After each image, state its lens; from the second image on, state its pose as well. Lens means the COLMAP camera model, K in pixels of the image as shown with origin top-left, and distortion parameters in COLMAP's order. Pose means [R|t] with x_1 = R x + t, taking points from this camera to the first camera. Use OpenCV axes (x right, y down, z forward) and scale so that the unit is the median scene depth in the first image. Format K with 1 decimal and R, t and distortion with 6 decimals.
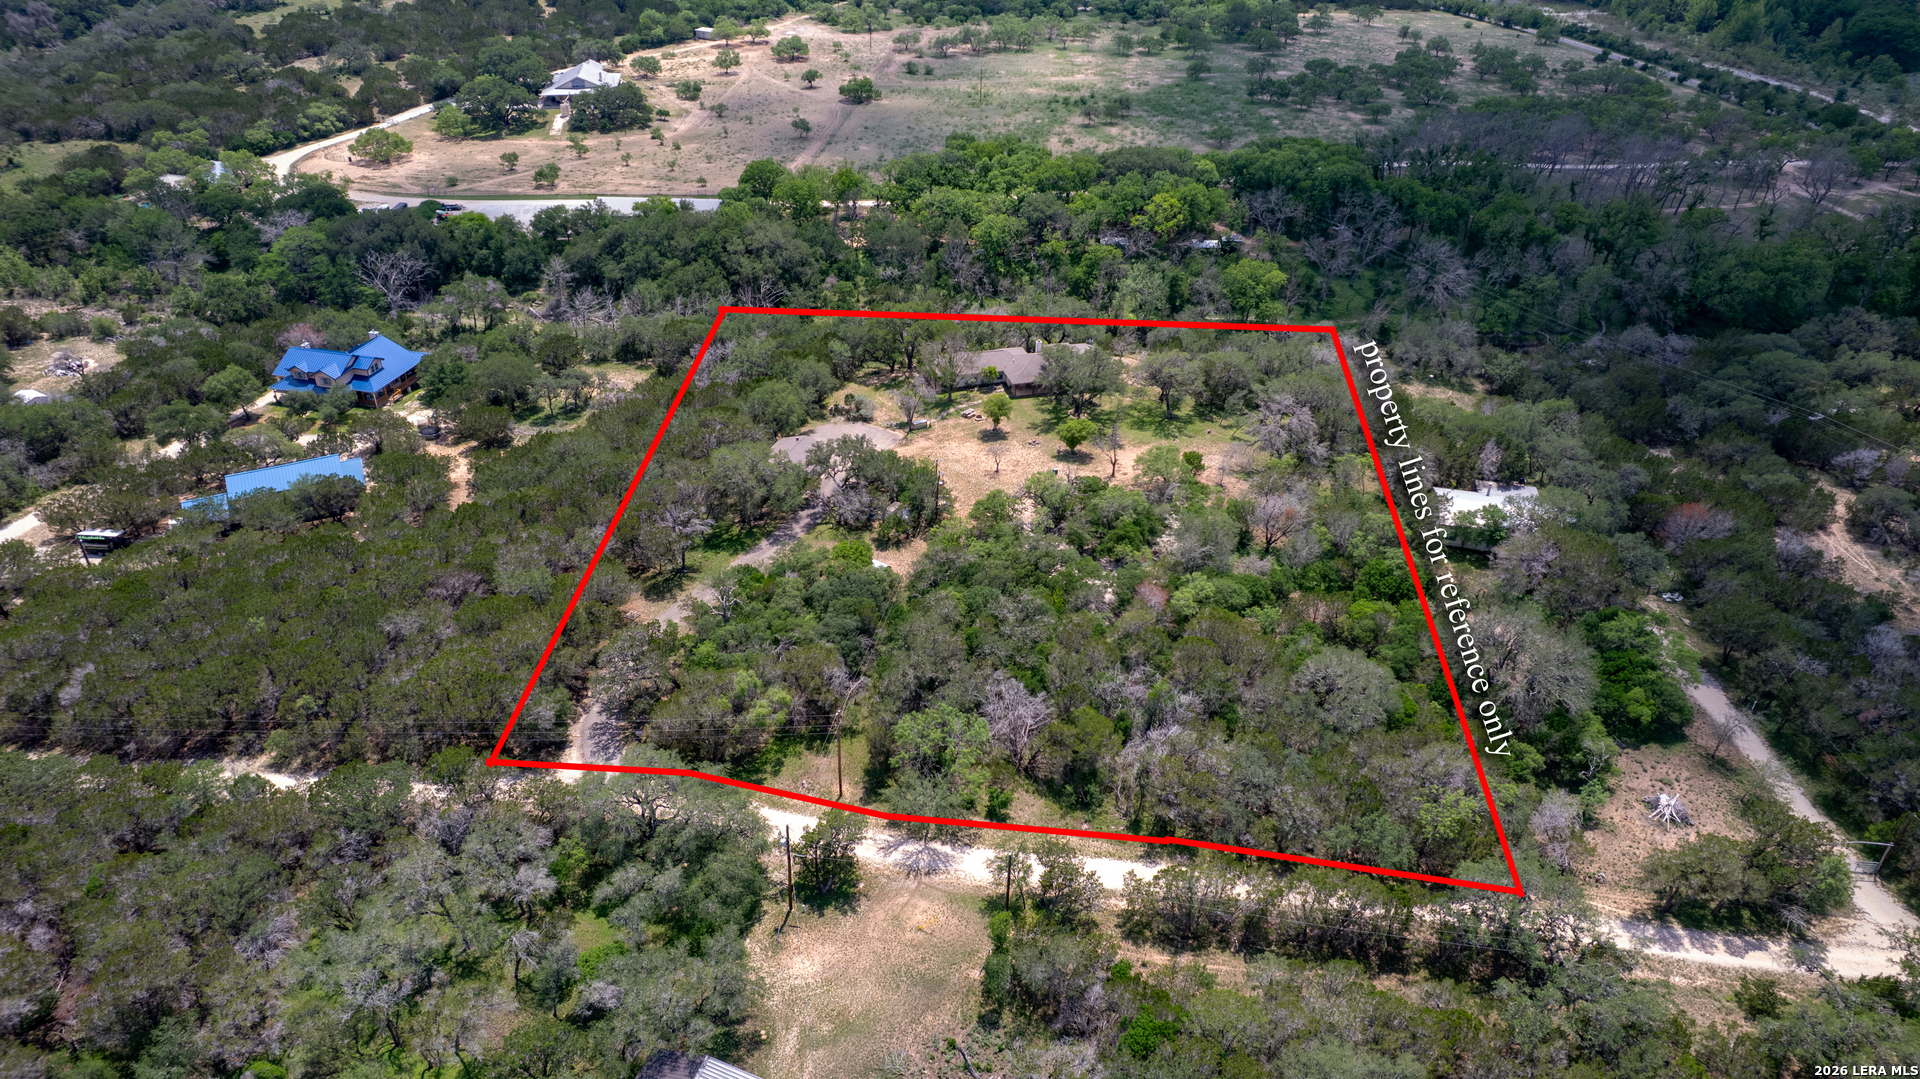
lens RADIAL K [[1233.0, 0, 960.0], [0, 1233.0, 539.5], [0, 0, 1]] dist [-0.078772, 0.072799]
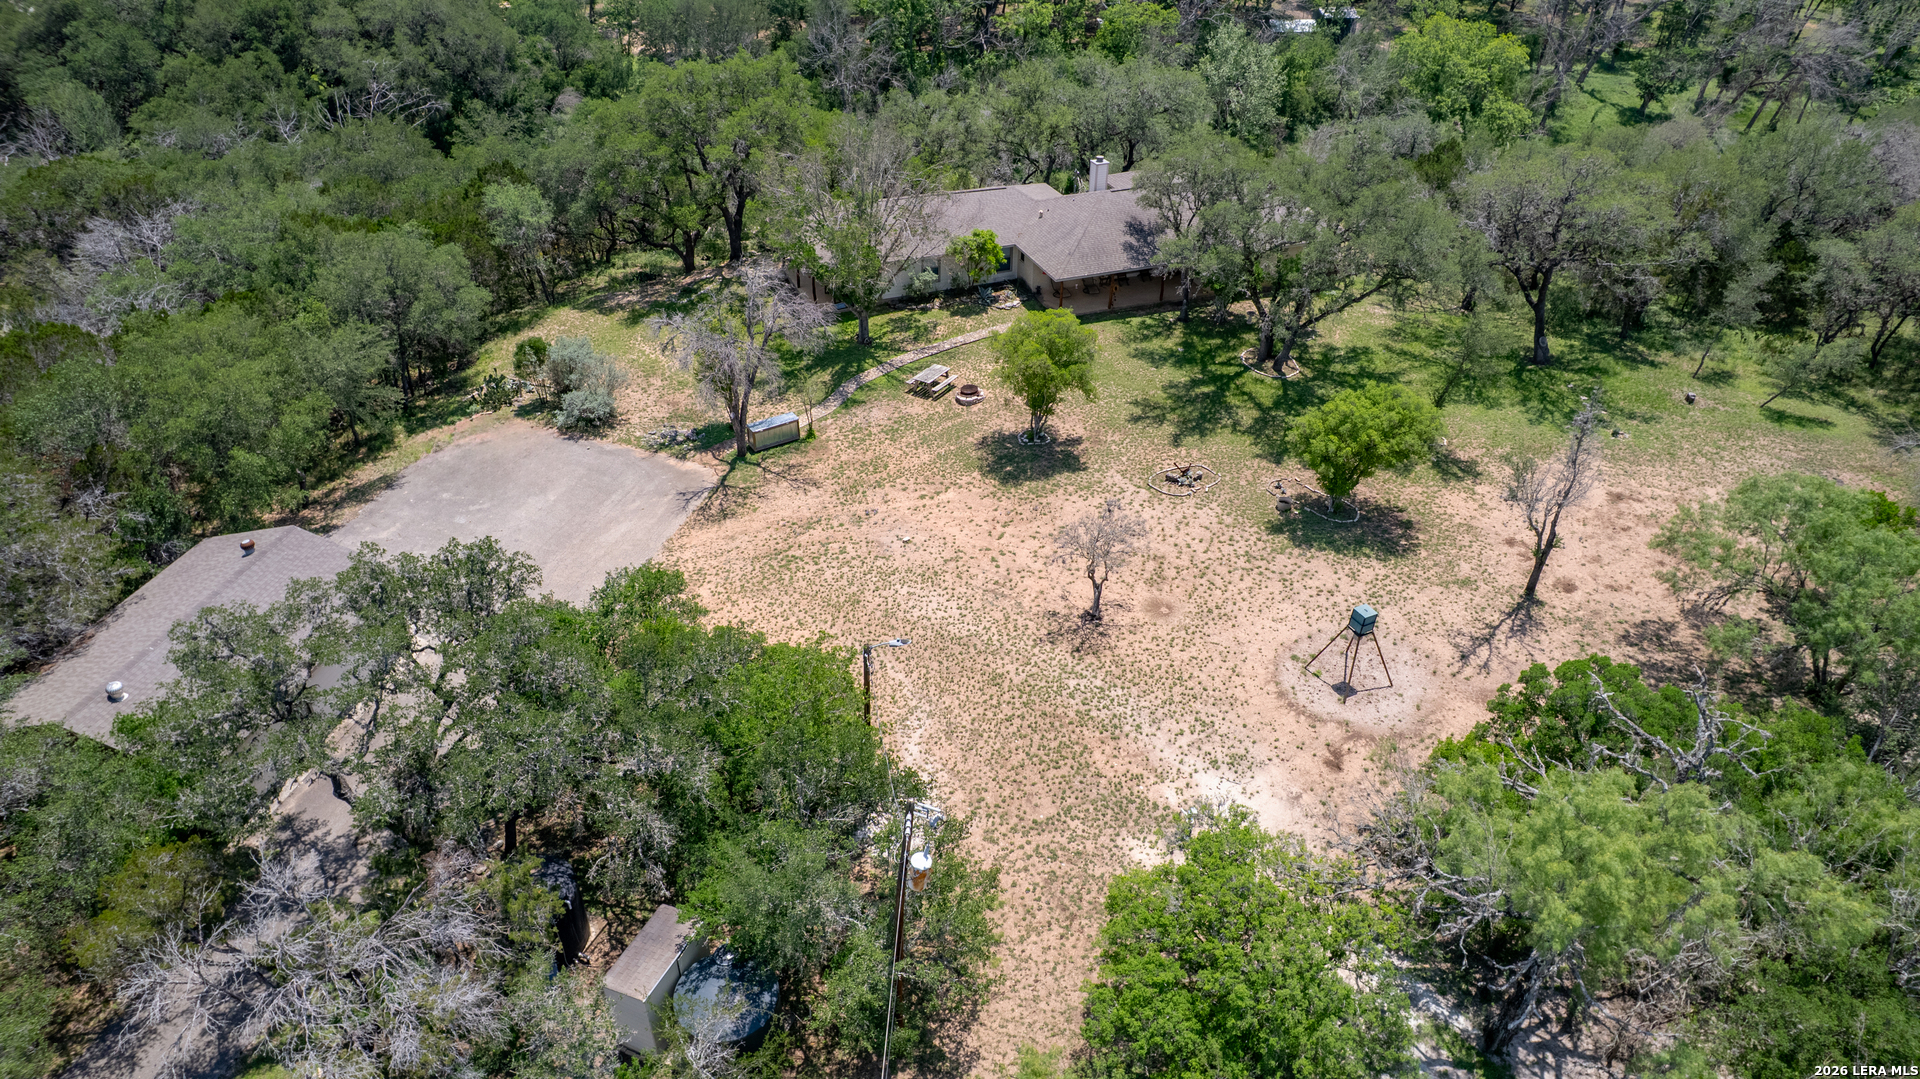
lens RADIAL K [[1233.0, 0, 960.0], [0, 1233.0, 539.5], [0, 0, 1]] dist [-0.078772, 0.072799]
pose [[0.992684, -0.071100, 0.097591, -0.018440], [0.066373, 0.996498, 0.050861, -0.077518], [-0.100865, -0.044011, 0.993926, 0.687541]]
